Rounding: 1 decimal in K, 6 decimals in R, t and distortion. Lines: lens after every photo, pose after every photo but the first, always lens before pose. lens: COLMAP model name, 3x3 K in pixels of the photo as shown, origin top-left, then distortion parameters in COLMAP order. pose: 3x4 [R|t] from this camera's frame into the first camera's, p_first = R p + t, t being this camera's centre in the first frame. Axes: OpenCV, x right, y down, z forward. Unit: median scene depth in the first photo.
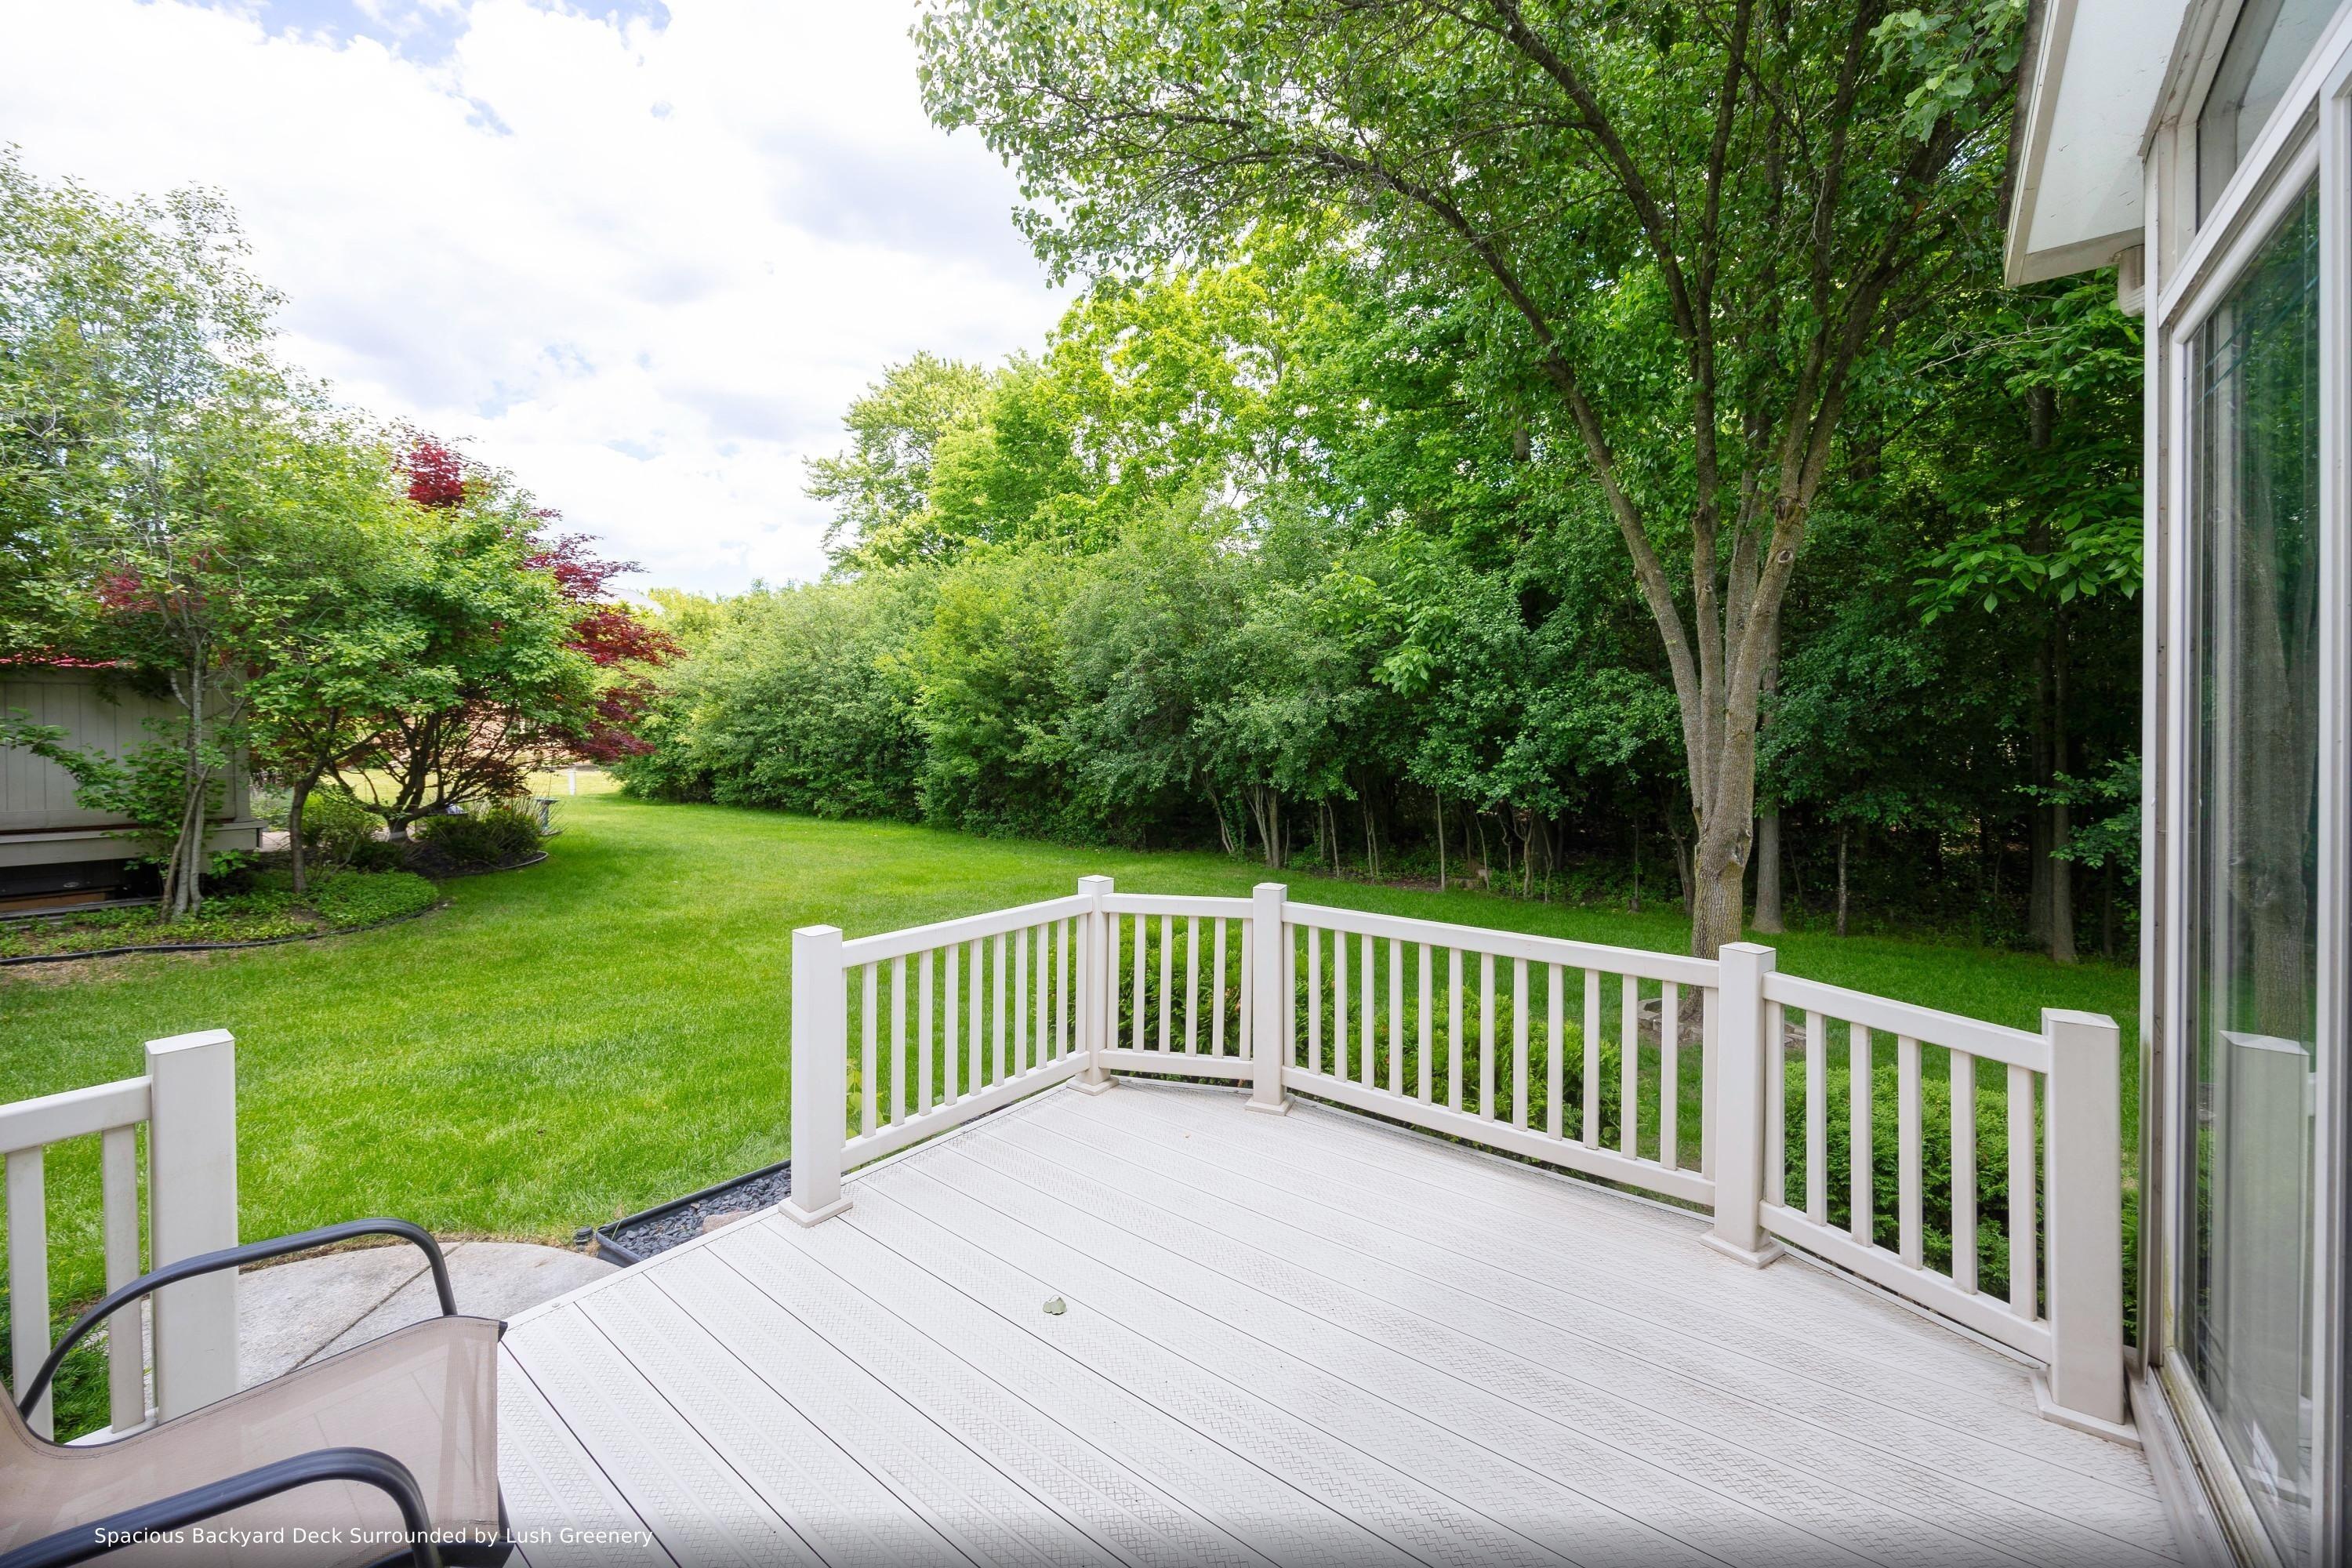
lens RADIAL K [[912.1, 0, 1170.2], [0, 912.1, 746.9], [0, 0, 1]] dist [-0.001547, -0.000312]
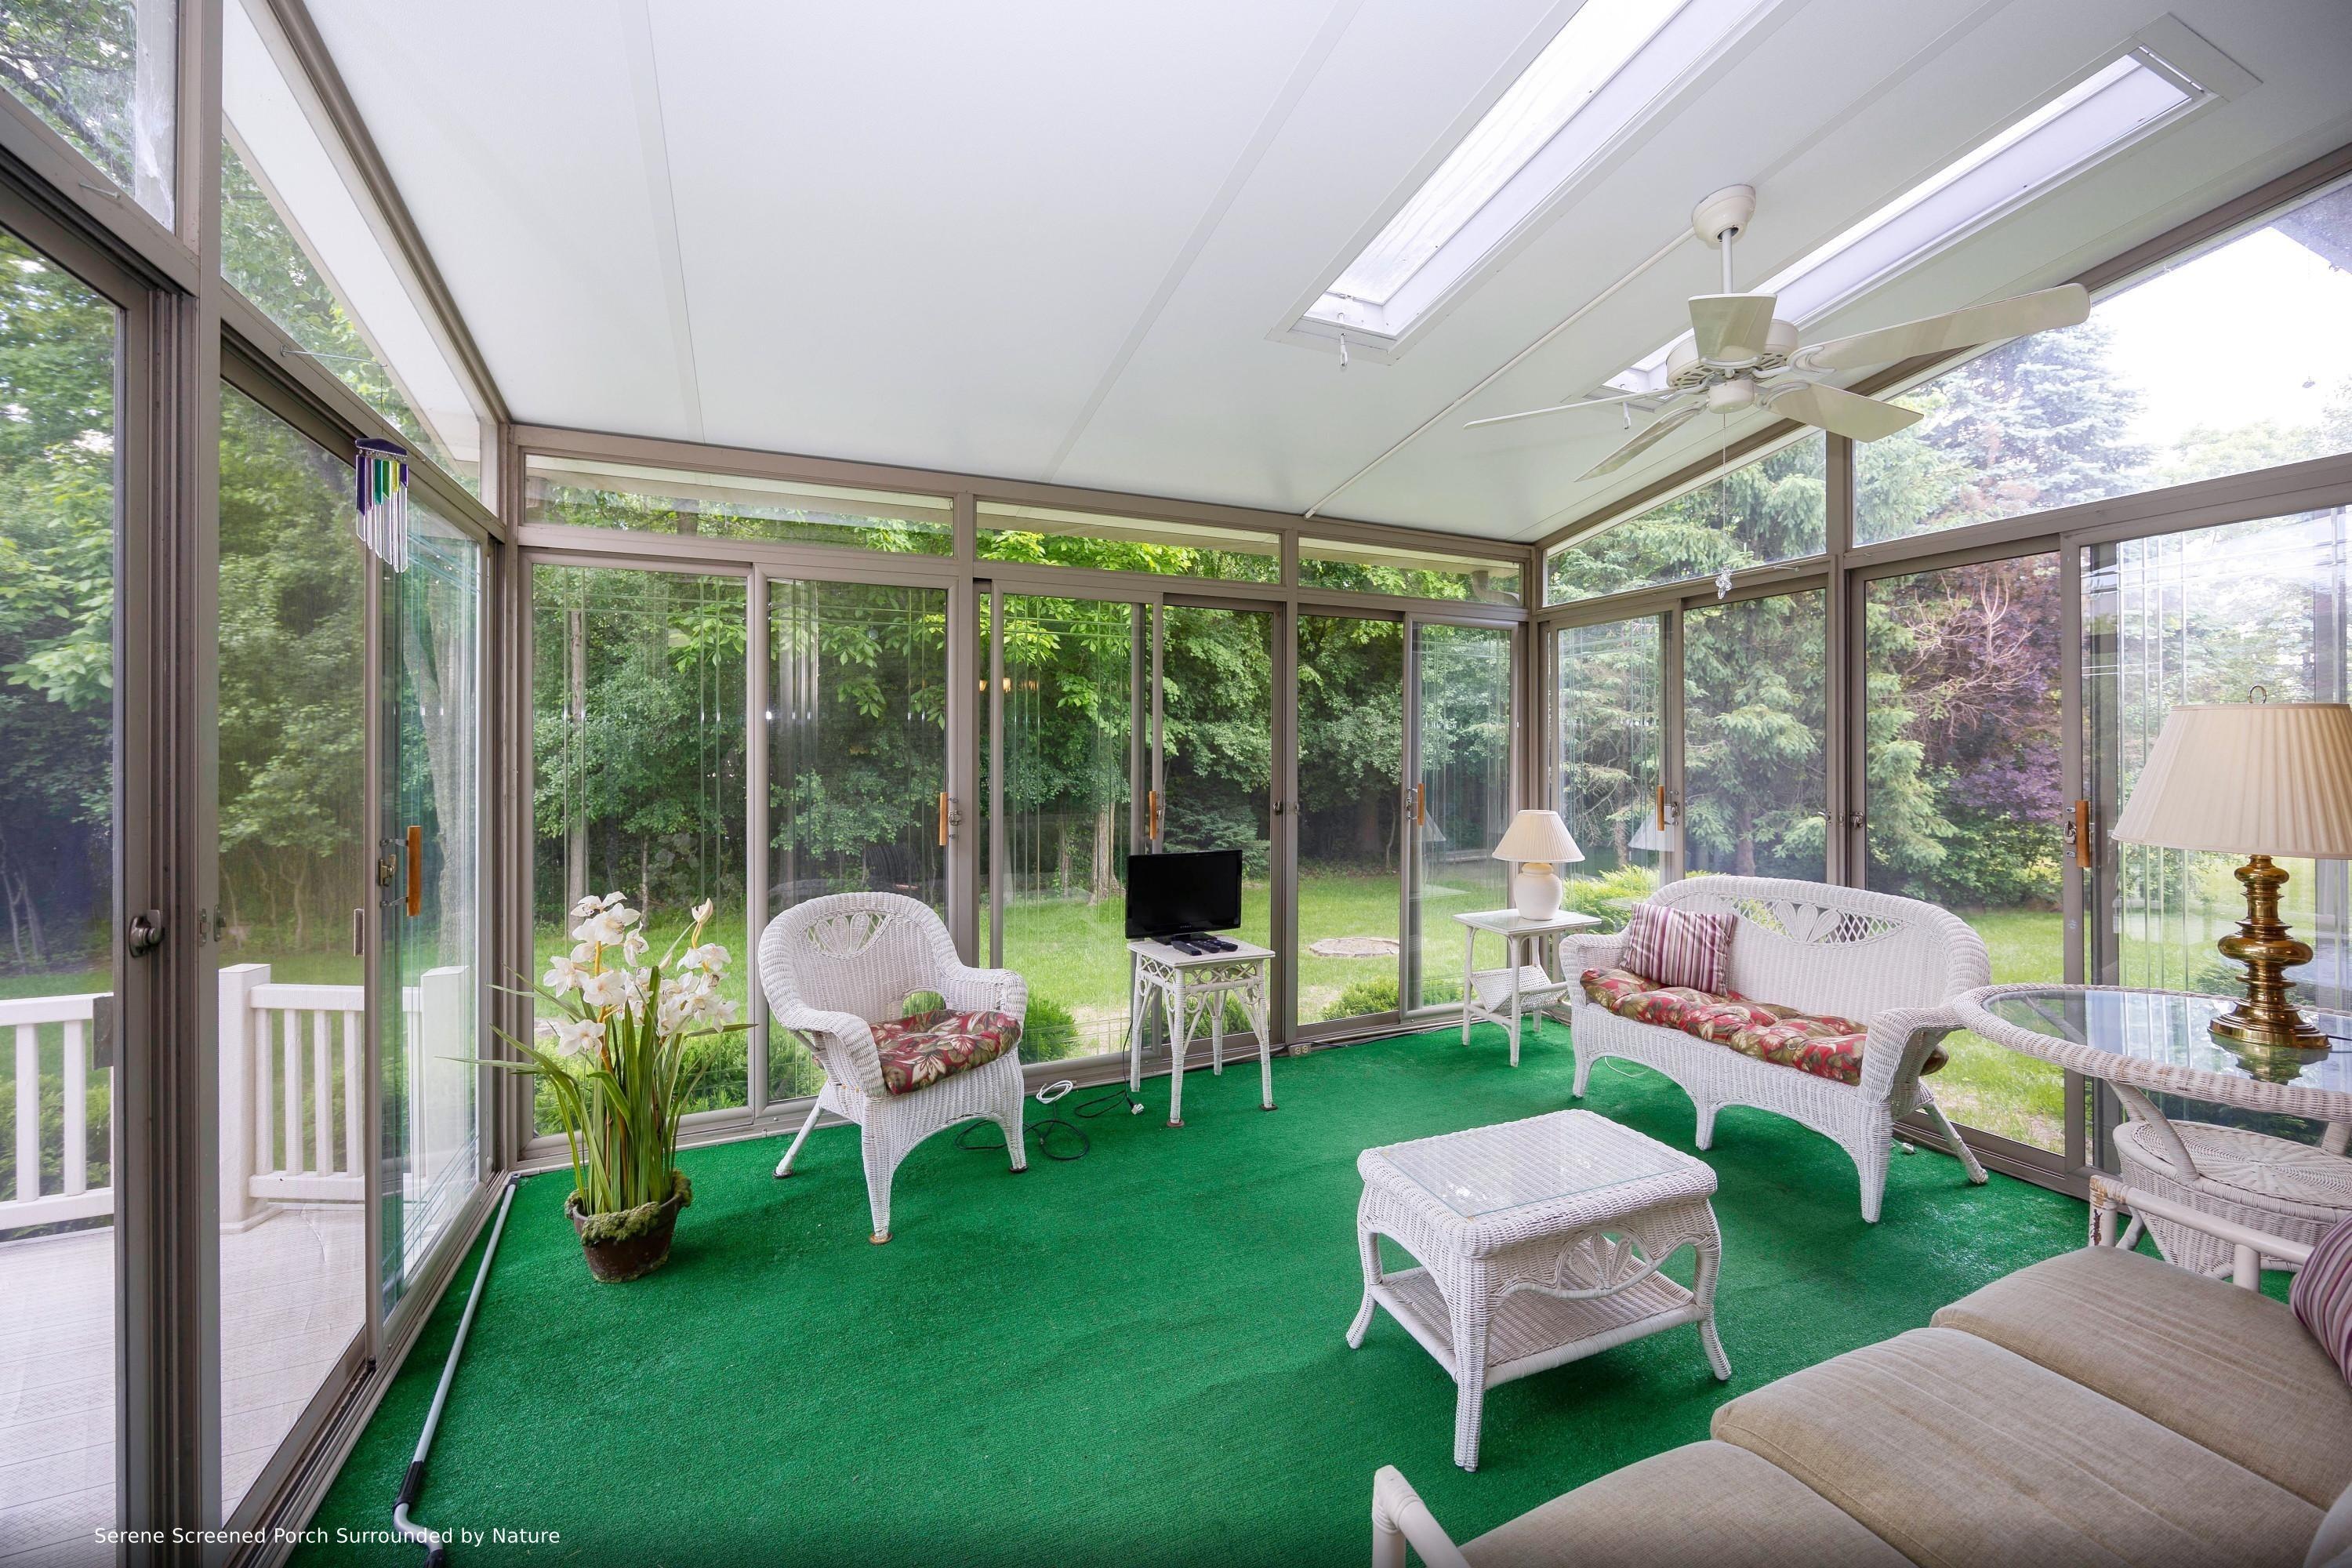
lens RADIAL K [[912.1, 0, 1170.2], [0, 912.1, 746.9], [0, 0, 1]] dist [-0.001547, -0.000312]
pose [[0.468623, -0.001056, 0.883398, 0.028388], [0.013269, 0.999895, -0.005844, -0.008858], [-0.883299, 0.014461, 0.468588, -0.119387]]
